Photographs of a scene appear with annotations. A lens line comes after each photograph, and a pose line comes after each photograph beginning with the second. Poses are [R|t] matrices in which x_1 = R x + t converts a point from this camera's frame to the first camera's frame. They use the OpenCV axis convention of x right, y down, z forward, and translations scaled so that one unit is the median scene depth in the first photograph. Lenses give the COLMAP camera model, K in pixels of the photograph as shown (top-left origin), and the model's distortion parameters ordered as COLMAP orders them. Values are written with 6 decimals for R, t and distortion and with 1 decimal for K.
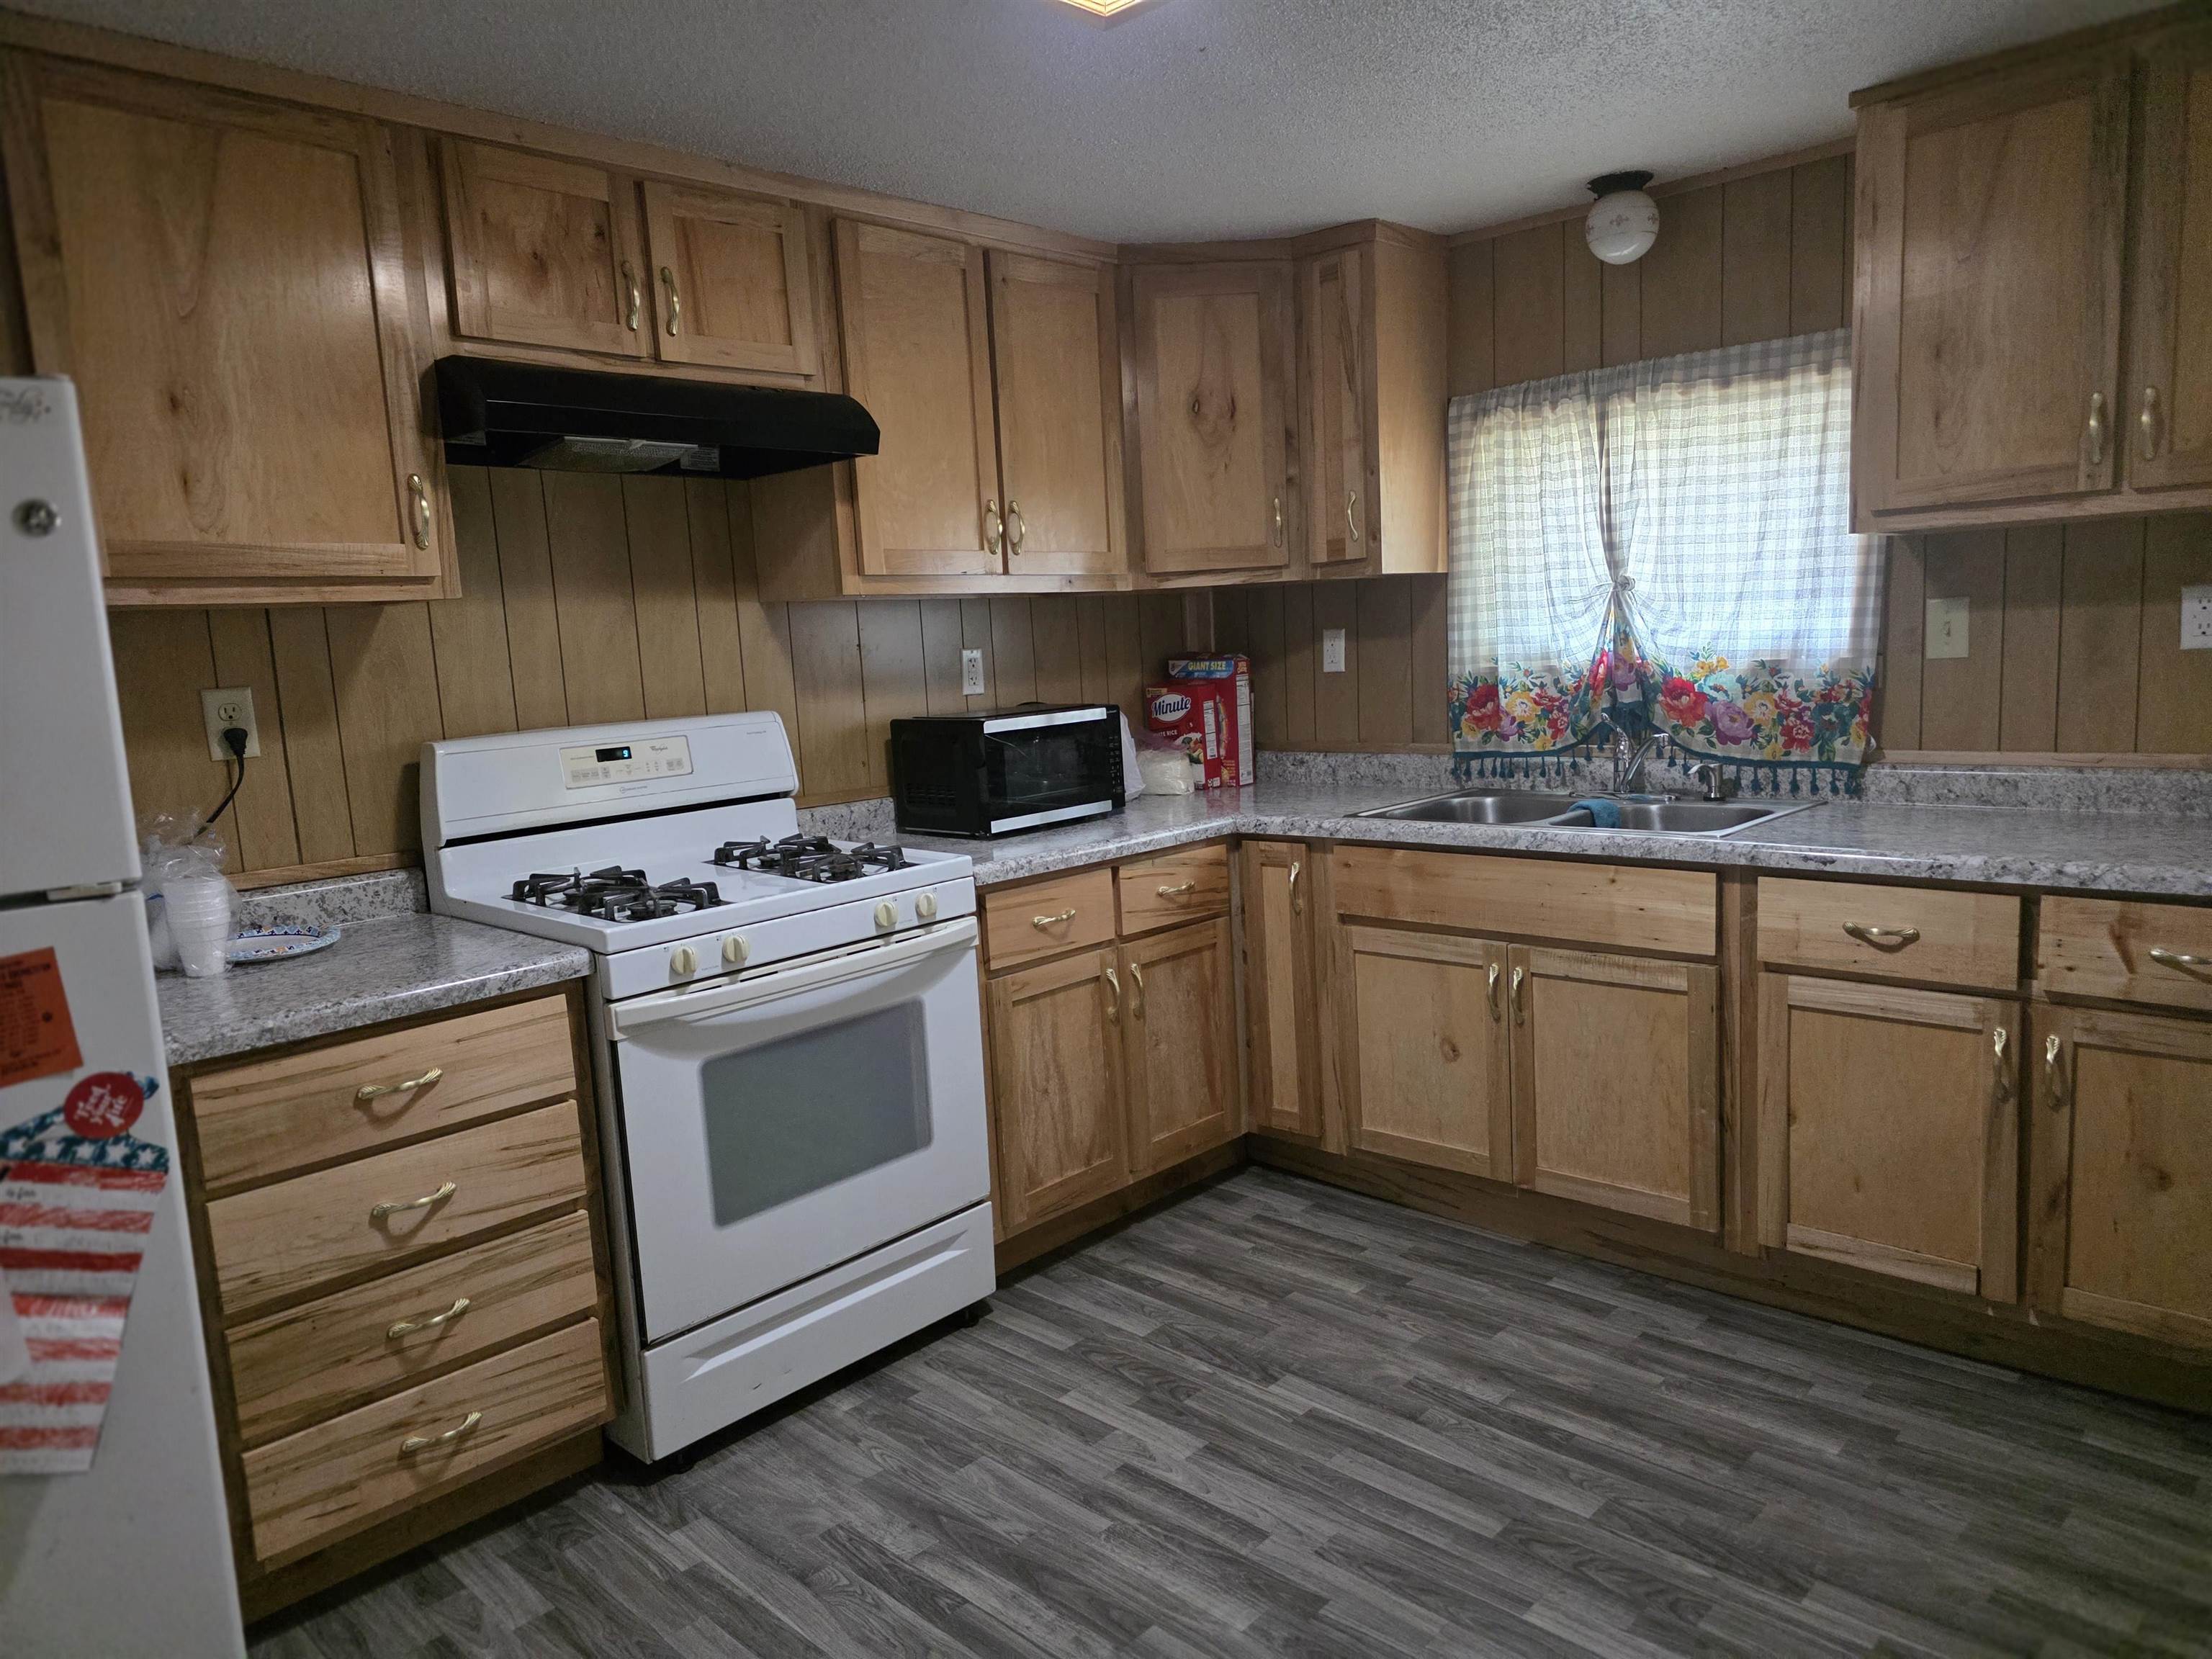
lens RADIAL K [[1487.8, 0, 1115.9], [0, 1487.8, 824.4], [0, 0, 1]] dist [0.034625, -0.028533]
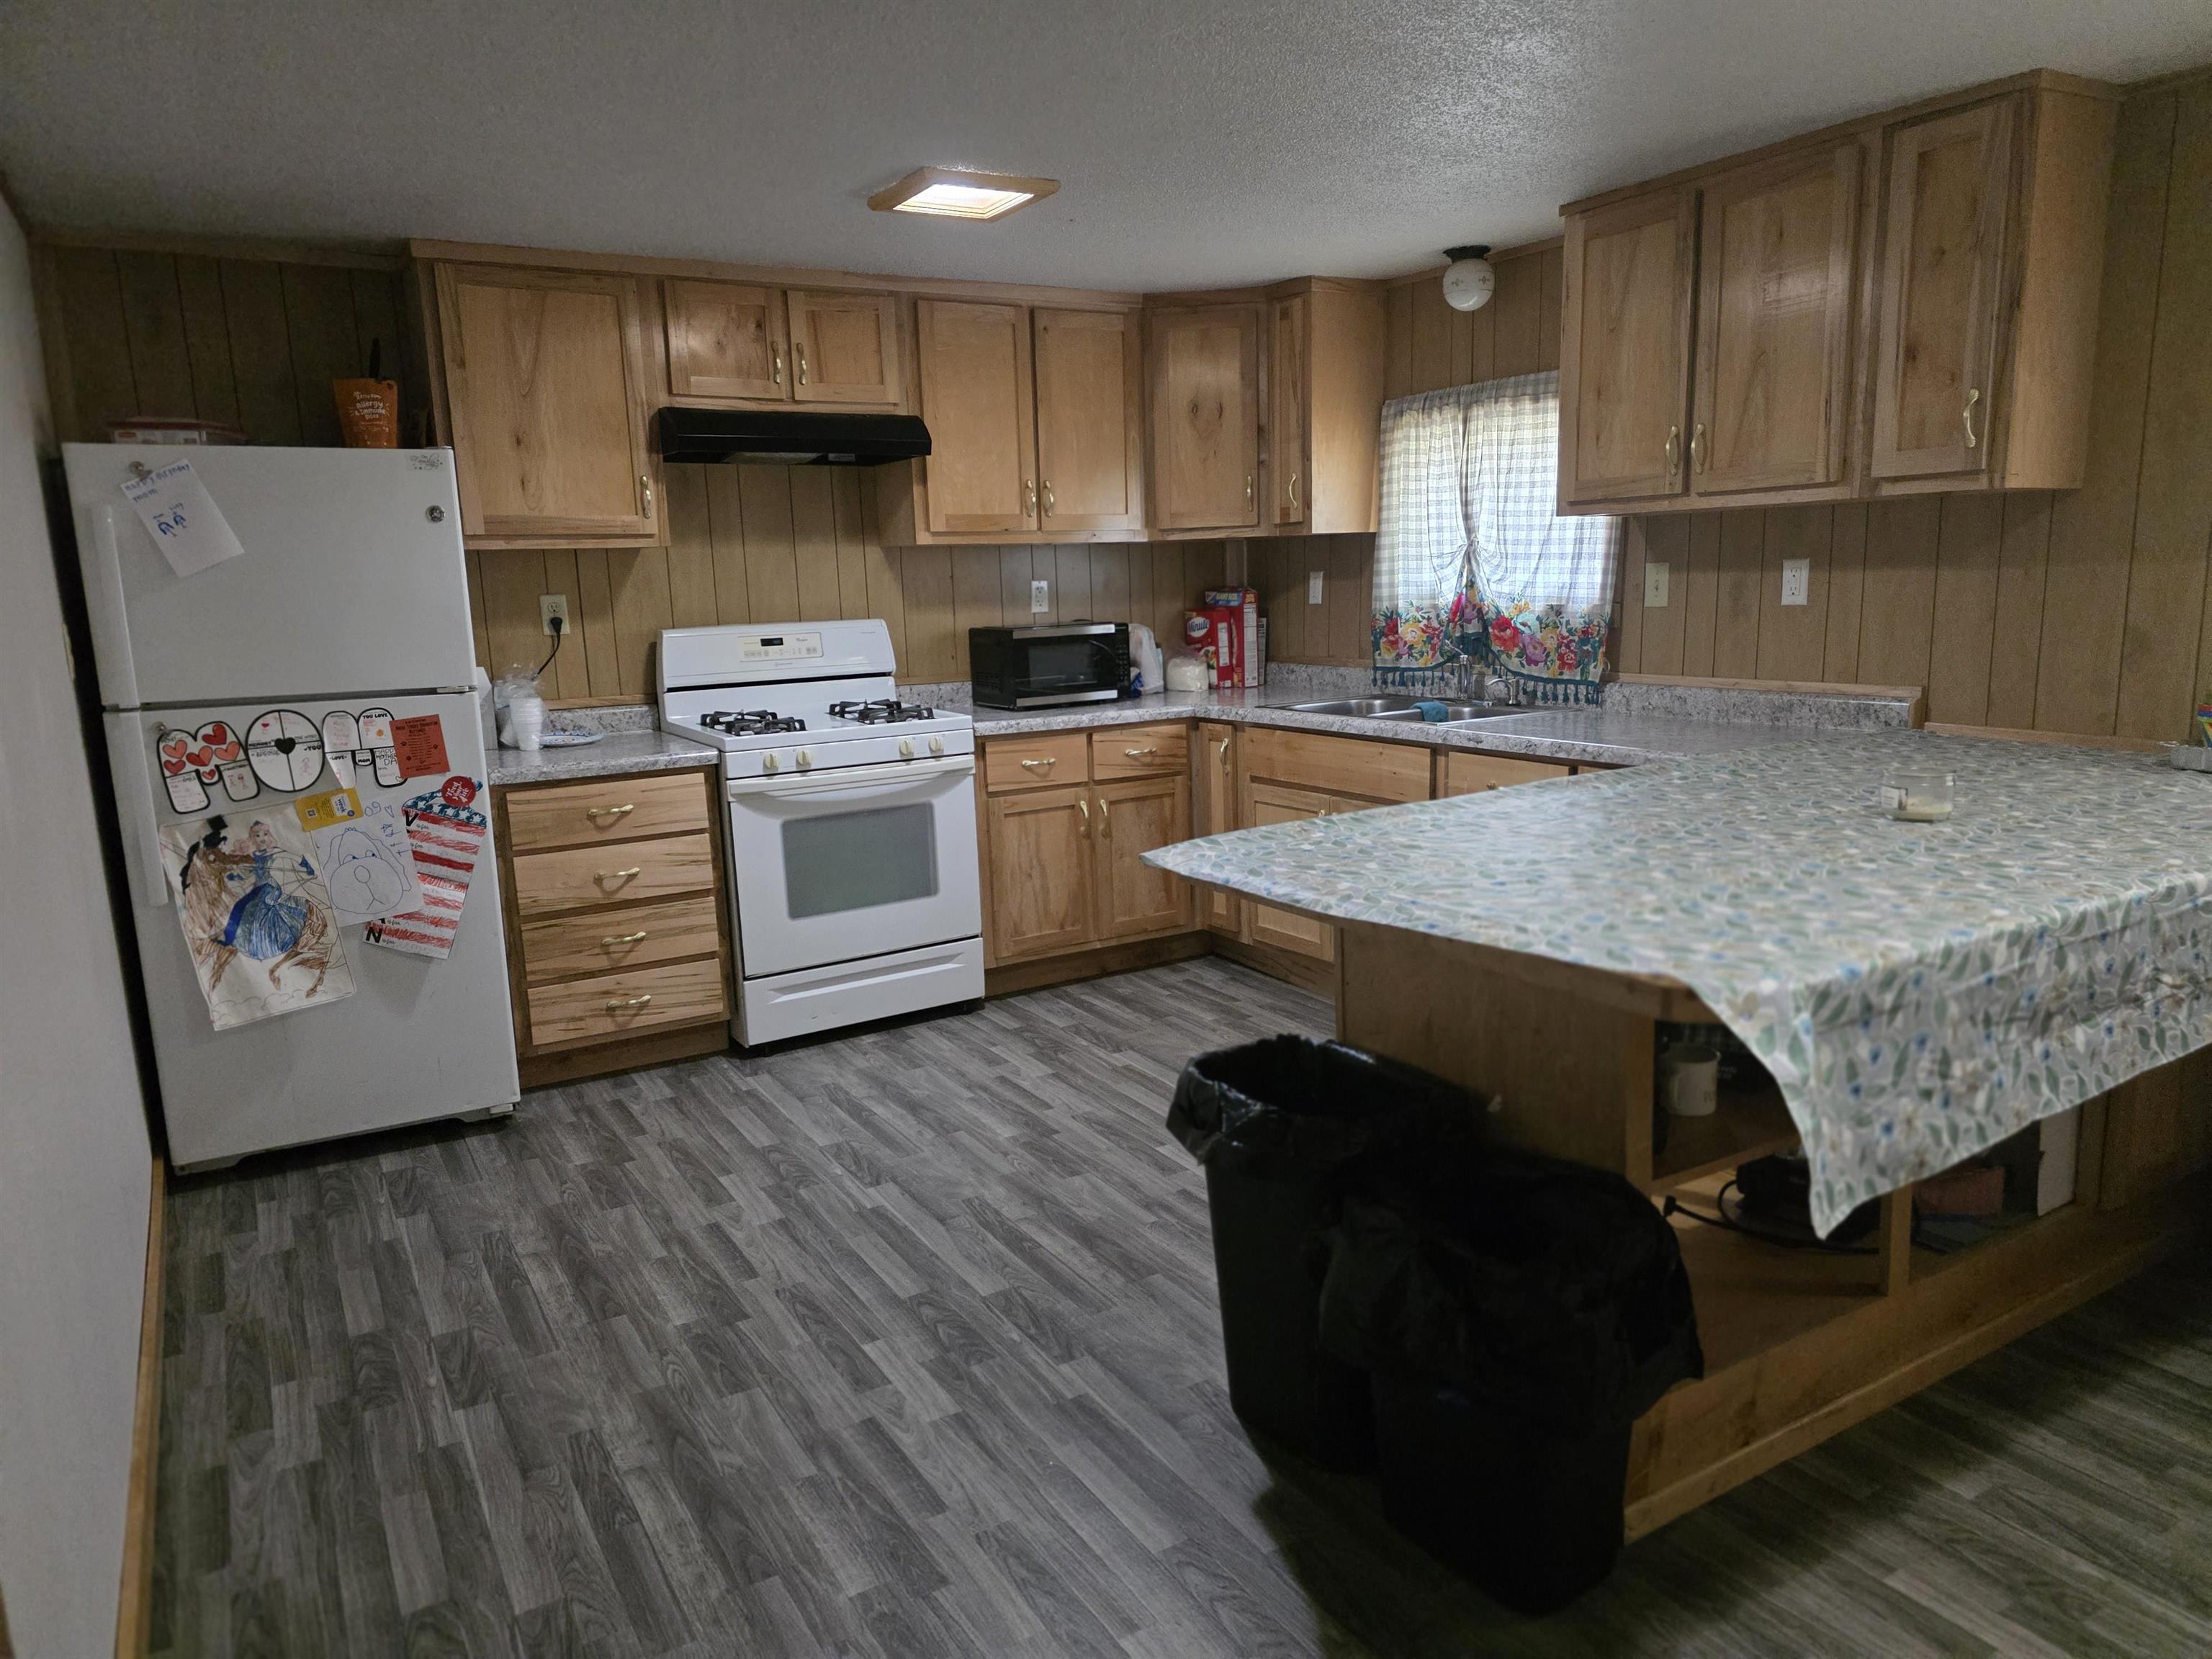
lens RADIAL K [[1487.8, 0, 1119.9], [0, 1487.8, 827.3], [0, 0, 1]] dist [0.034625, -0.028533]
pose [[0.965007, 0.066814, -0.253569, 0.480167], [-0.052954, 0.996726, 0.061104, 0.036369], [0.256822, -0.045538, 0.965385, -0.503043]]
